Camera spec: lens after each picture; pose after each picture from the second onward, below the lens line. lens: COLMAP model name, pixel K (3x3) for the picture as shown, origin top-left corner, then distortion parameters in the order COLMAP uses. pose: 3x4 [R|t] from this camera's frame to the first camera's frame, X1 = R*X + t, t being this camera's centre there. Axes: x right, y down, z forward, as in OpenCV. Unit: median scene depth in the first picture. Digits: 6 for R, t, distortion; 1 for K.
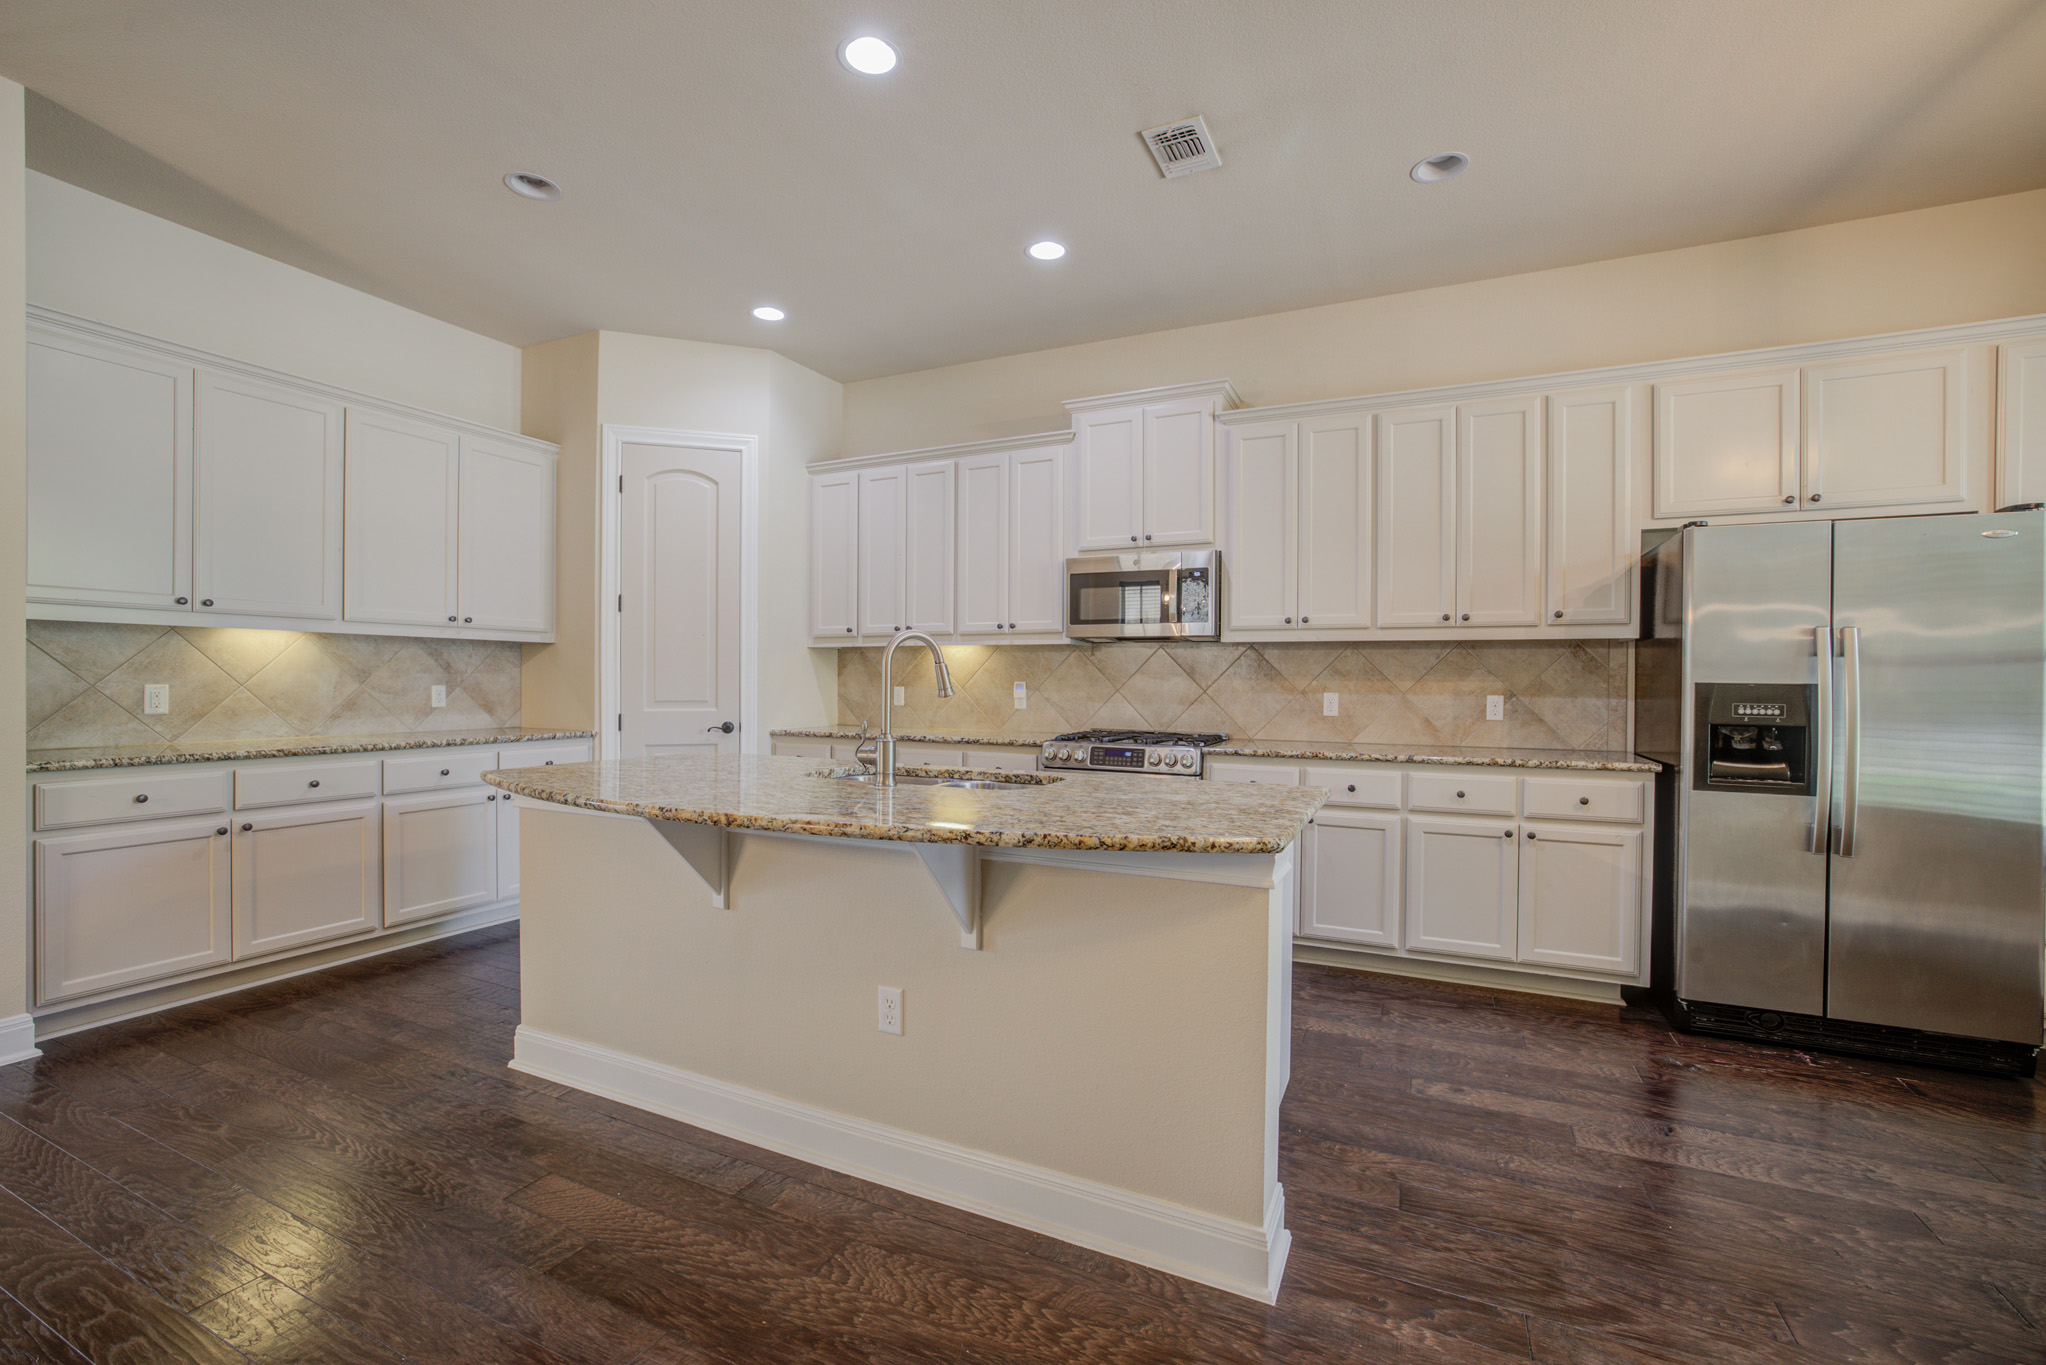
lens RADIAL K [[871.1, 0, 1017.7], [0, 871.1, 686.6], [0, 0, 1]] dist [-0.048329, 0.018159]
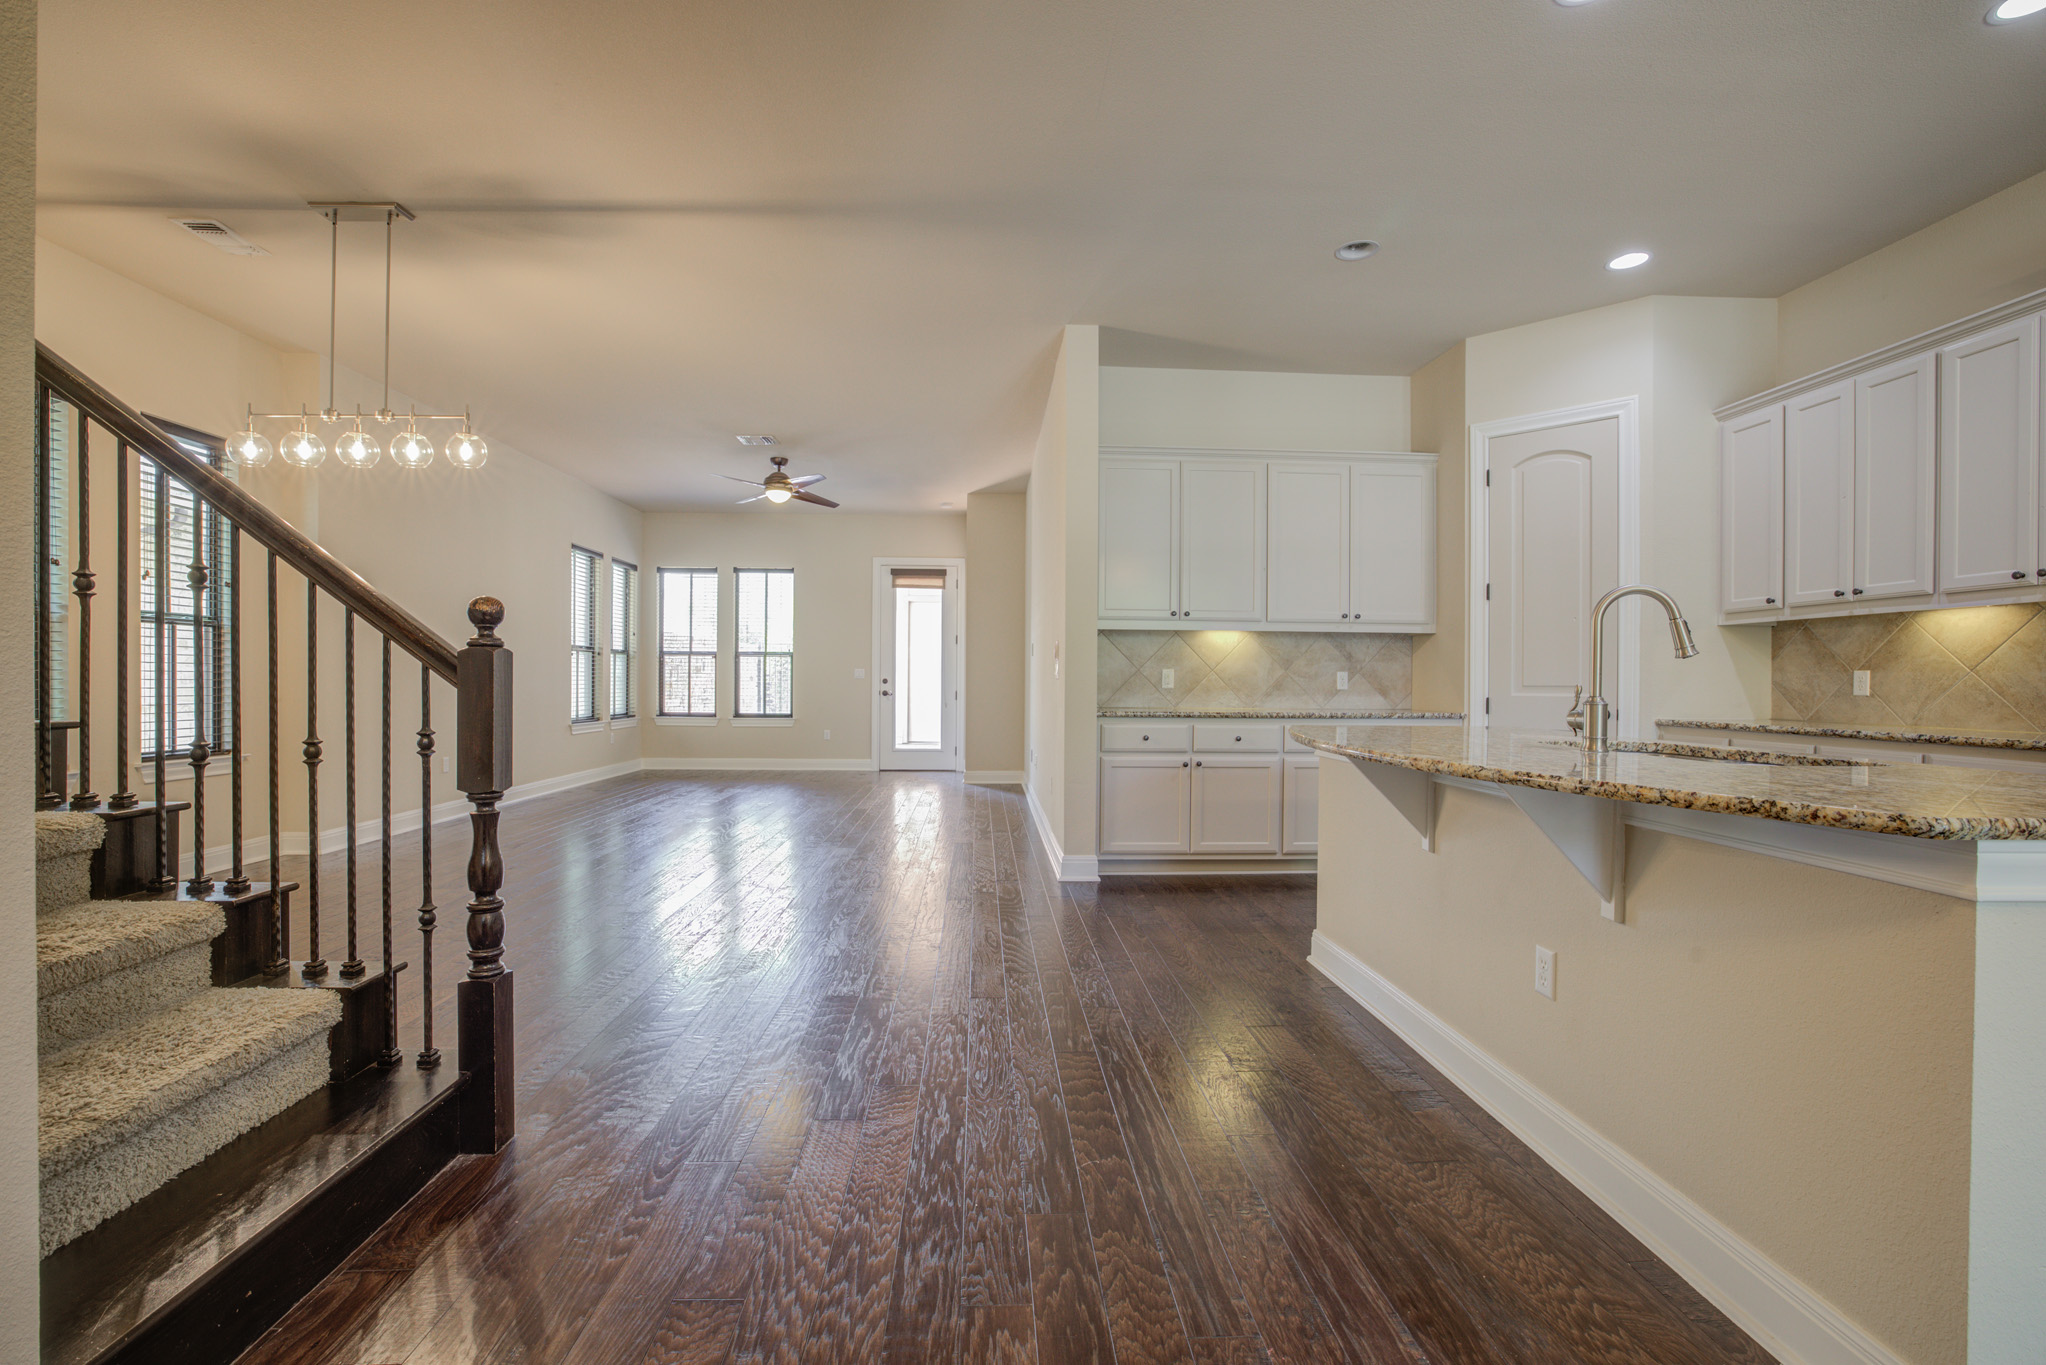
lens RADIAL K [[871.1, 0, 1017.7], [0, 871.1, 686.6], [0, 0, 1]] dist [-0.048329, 0.018159]
pose [[0.470682, 0.002769, -0.882299, 0.232682], [-0.010373, 0.999943, -0.002395, 0.032581], [0.882242, 0.010279, 0.470684, 0.007547]]
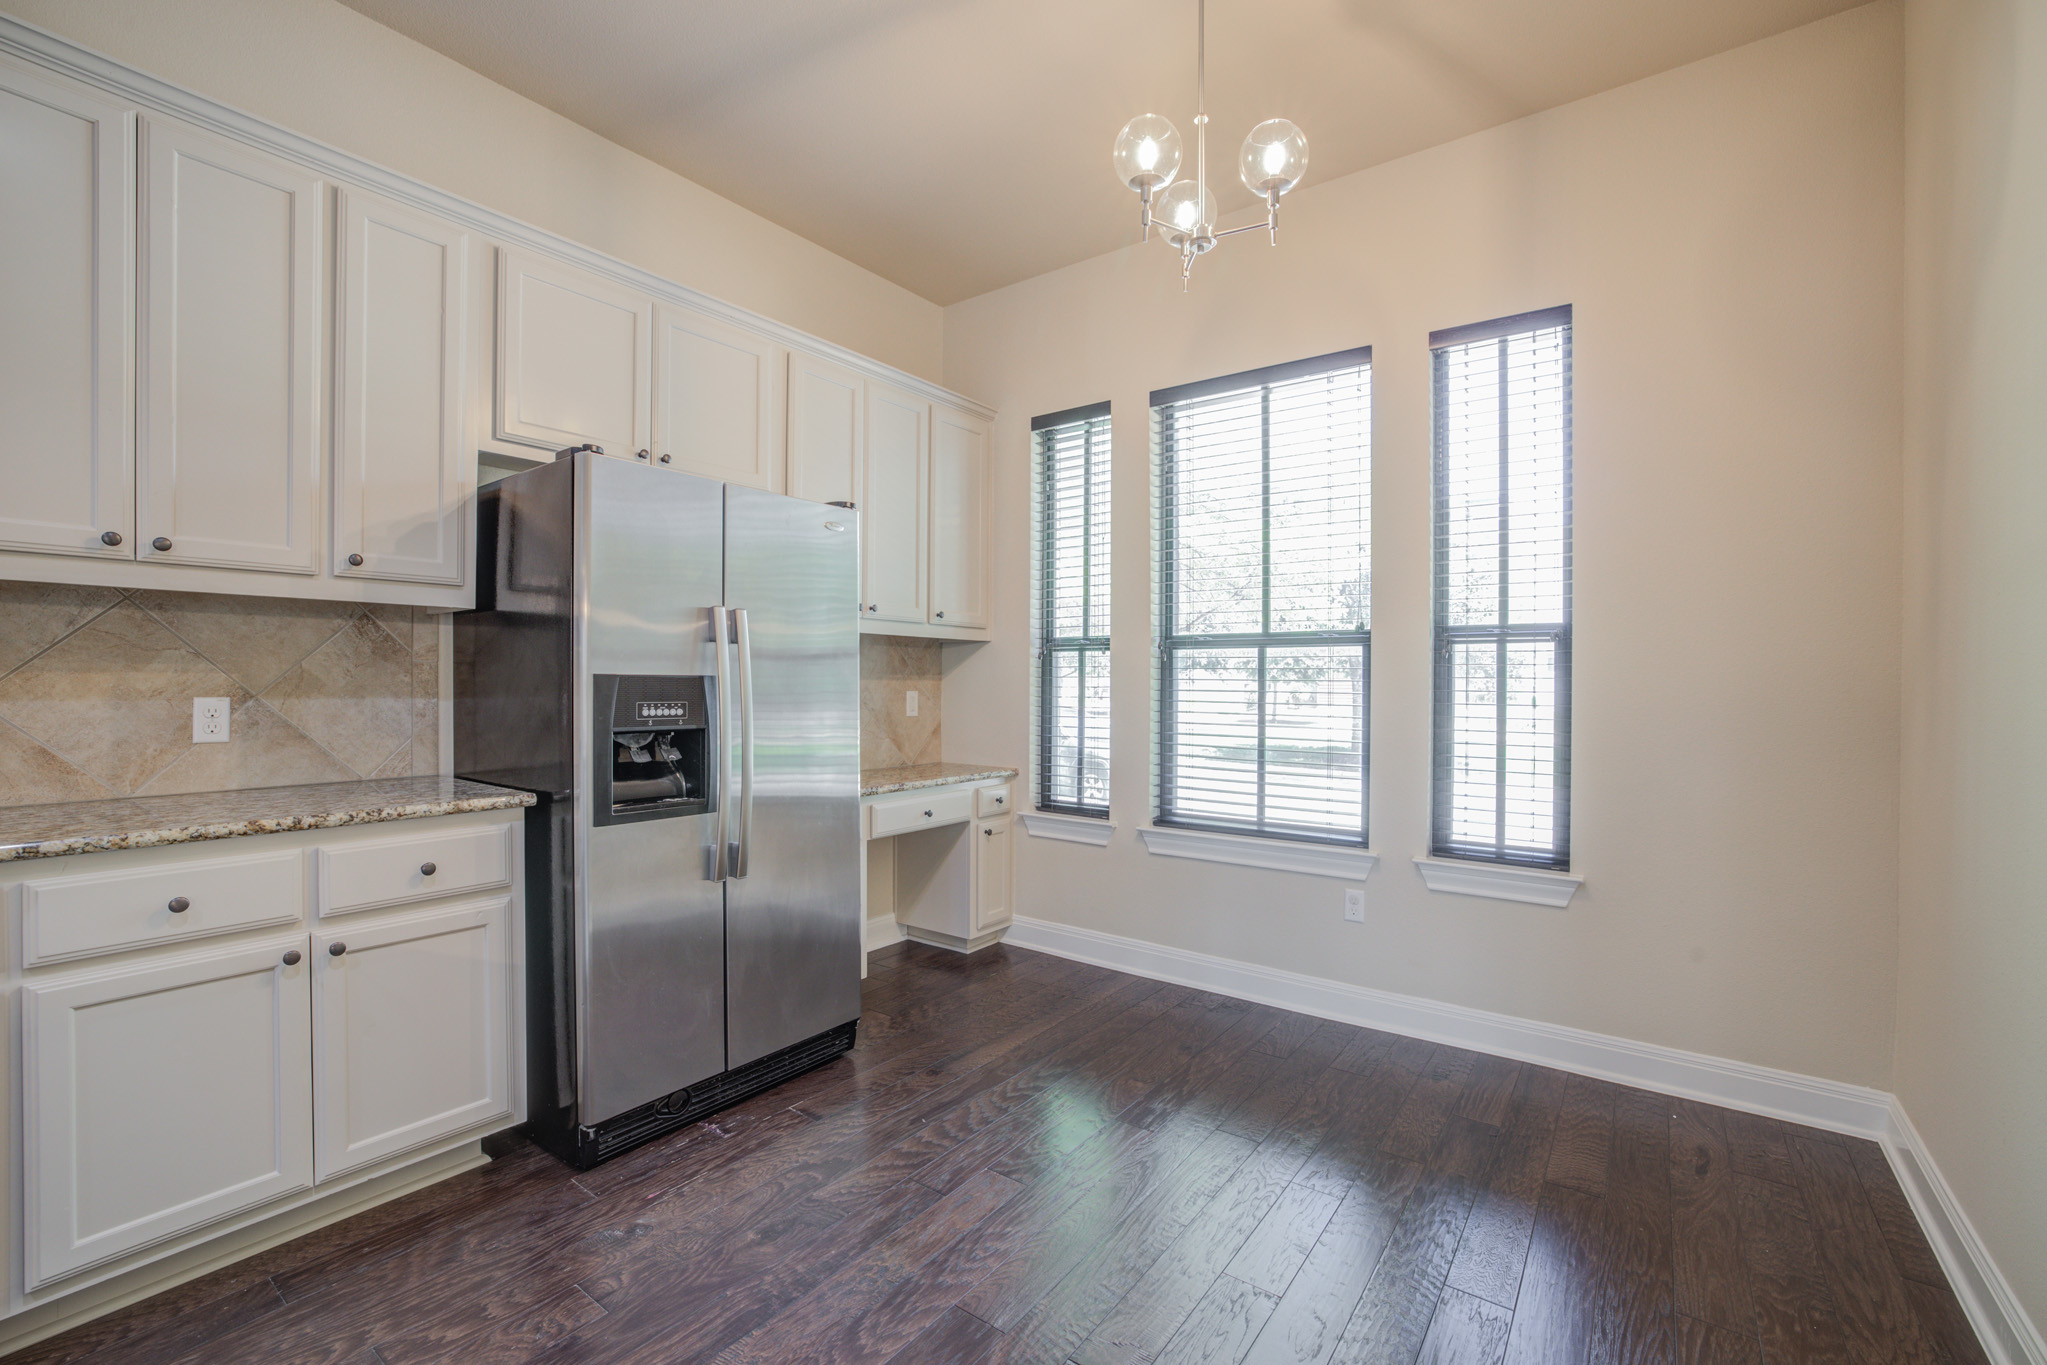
lens RADIAL K [[871.5, 0, 1018.2], [0, 871.5, 686.6], [0, 0, 1]] dist [-0.048329, 0.018159]
pose [[0.196500, -0.012854, 0.980420, 0.128681], [0.003739, 0.999917, 0.012360, -0.001466], [-0.980497, 0.001237, 0.196532, 0.397267]]
